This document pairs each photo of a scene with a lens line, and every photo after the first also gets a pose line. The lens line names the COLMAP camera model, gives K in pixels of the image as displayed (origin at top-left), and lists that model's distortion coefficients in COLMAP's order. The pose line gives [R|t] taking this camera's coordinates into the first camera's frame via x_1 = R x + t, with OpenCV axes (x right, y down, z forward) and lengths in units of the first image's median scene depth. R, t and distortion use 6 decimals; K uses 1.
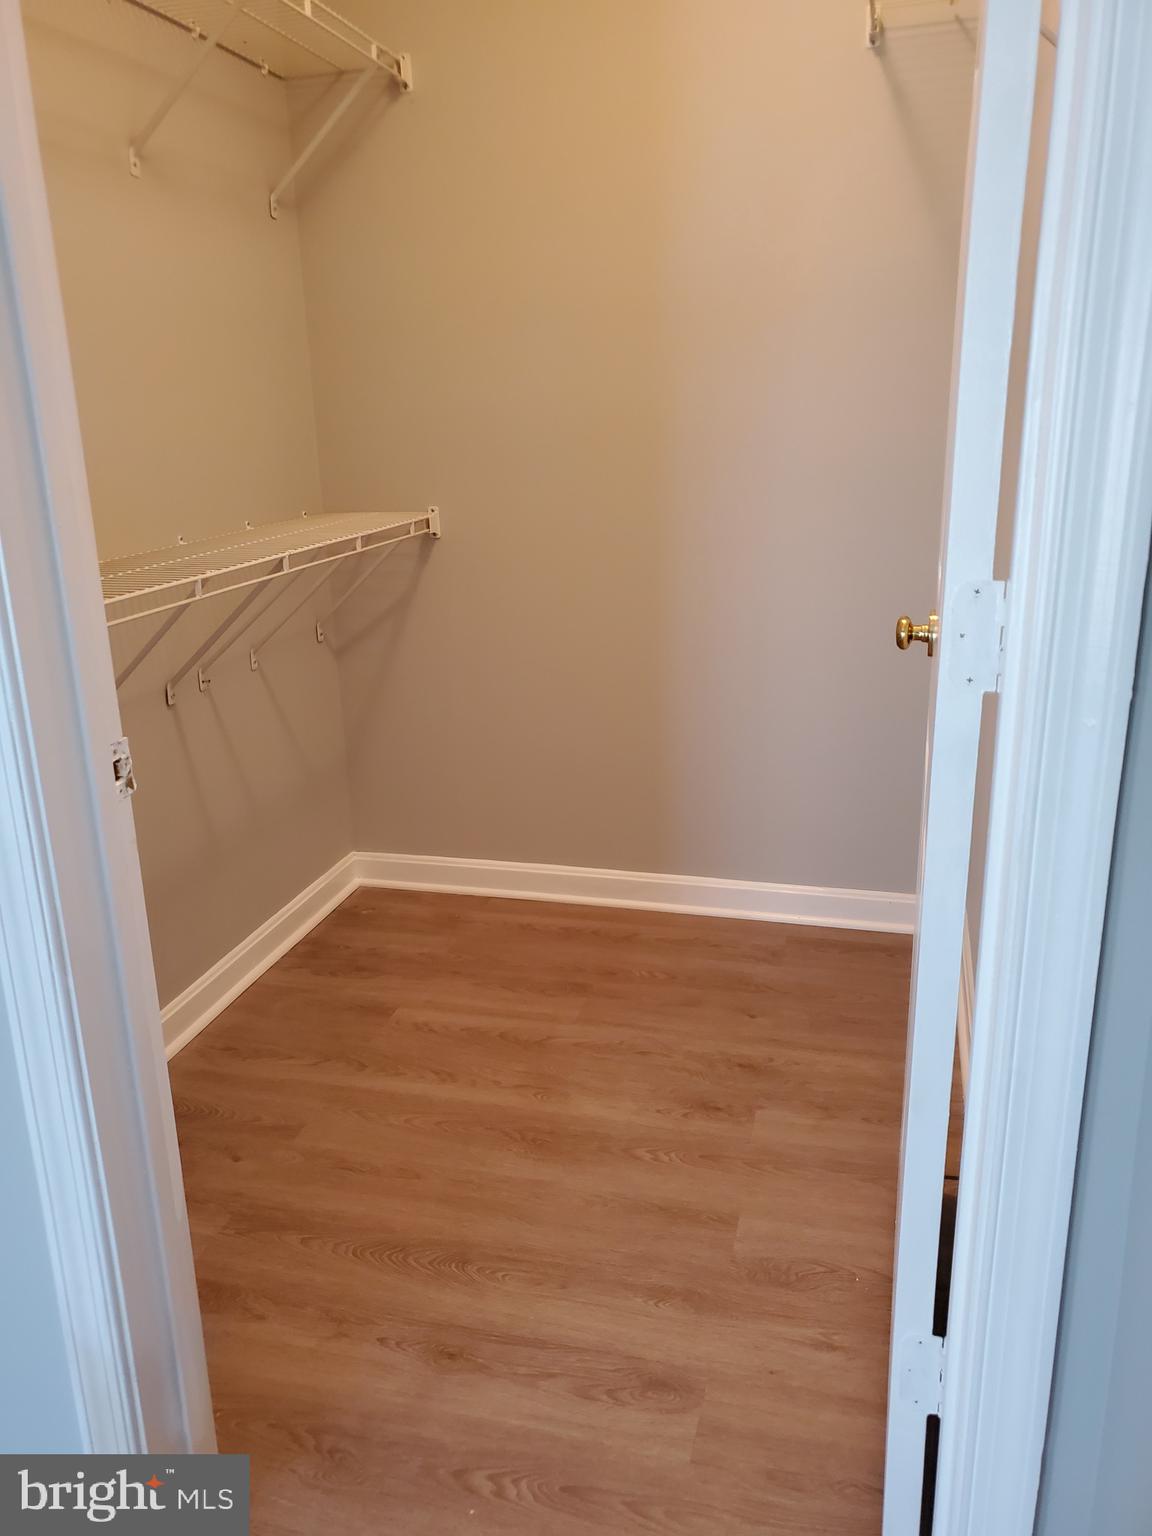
lens RADIAL K [[1194.9, 0, 576.0], [0, 1194.9, 768.0], [0, 0, 1]] dist [0.013644, -0.001986]
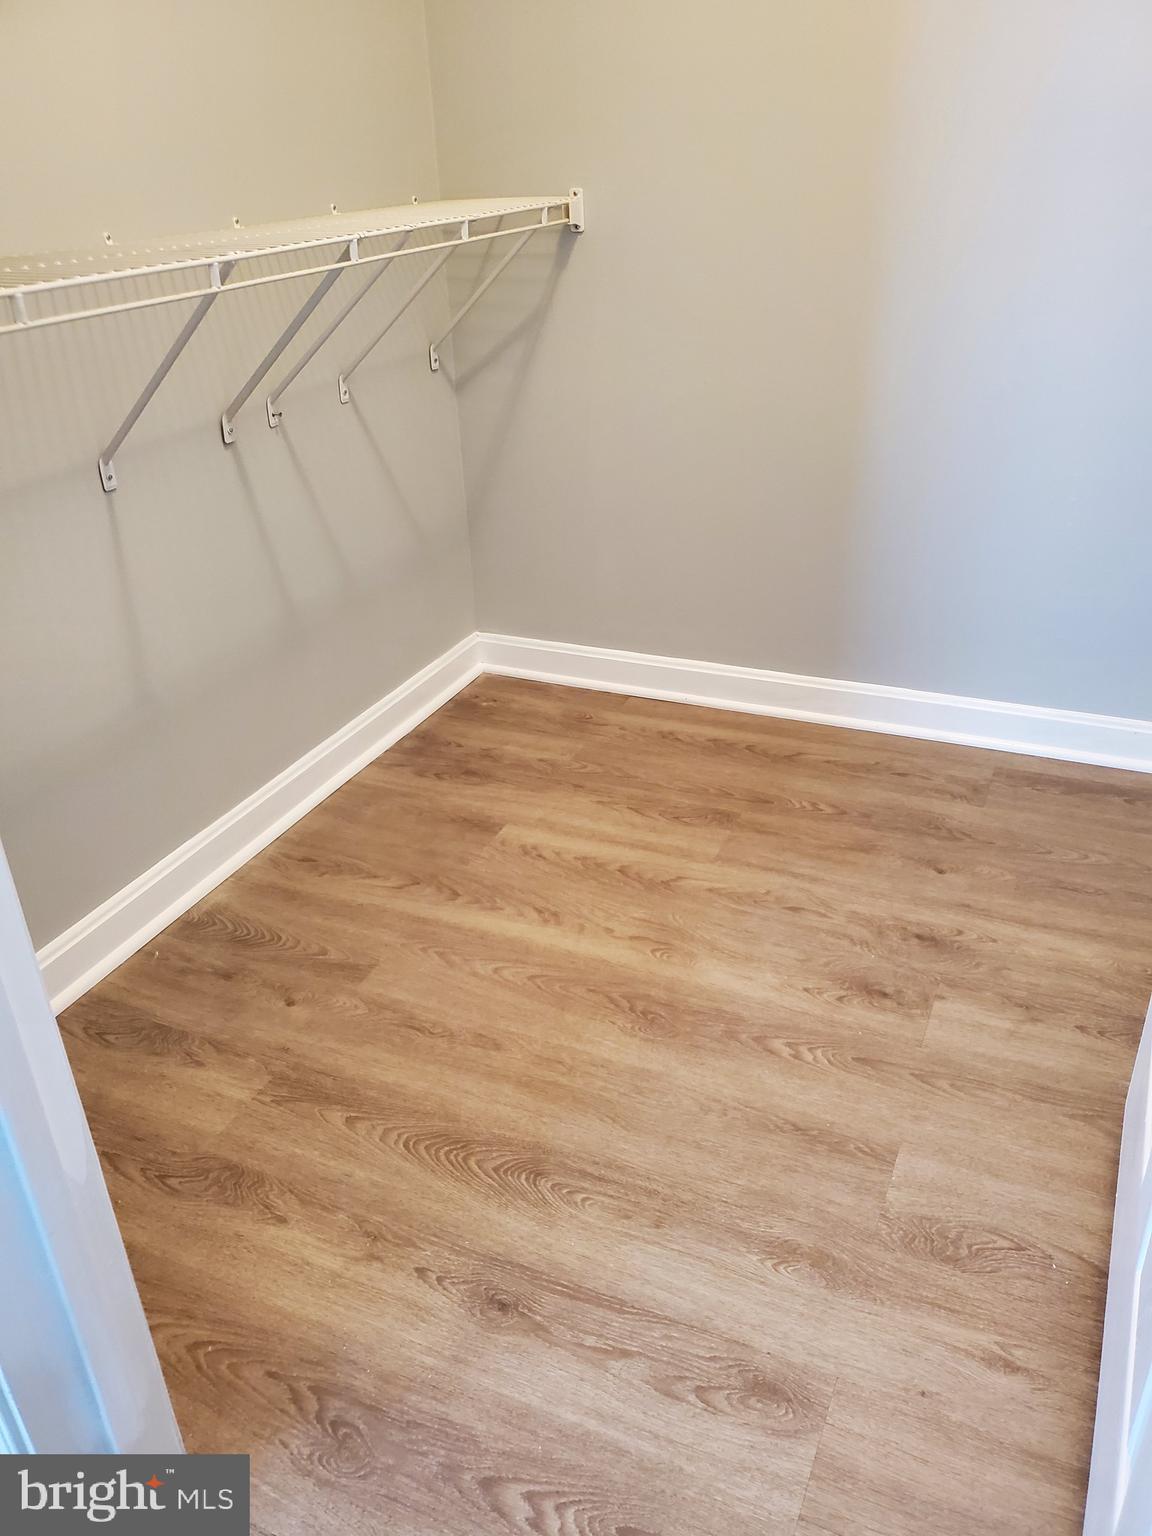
lens RADIAL K [[1194.9, 0, 576.0], [0, 1194.9, 768.0], [0, 0, 1]] dist [0.013644, -0.001986]
pose [[0.986455, 0.067189, -0.149641, 0.028914], [-0.036820, 0.979680, 0.197158, -0.007548], [0.159847, -0.188977, 0.968884, 0.251688]]
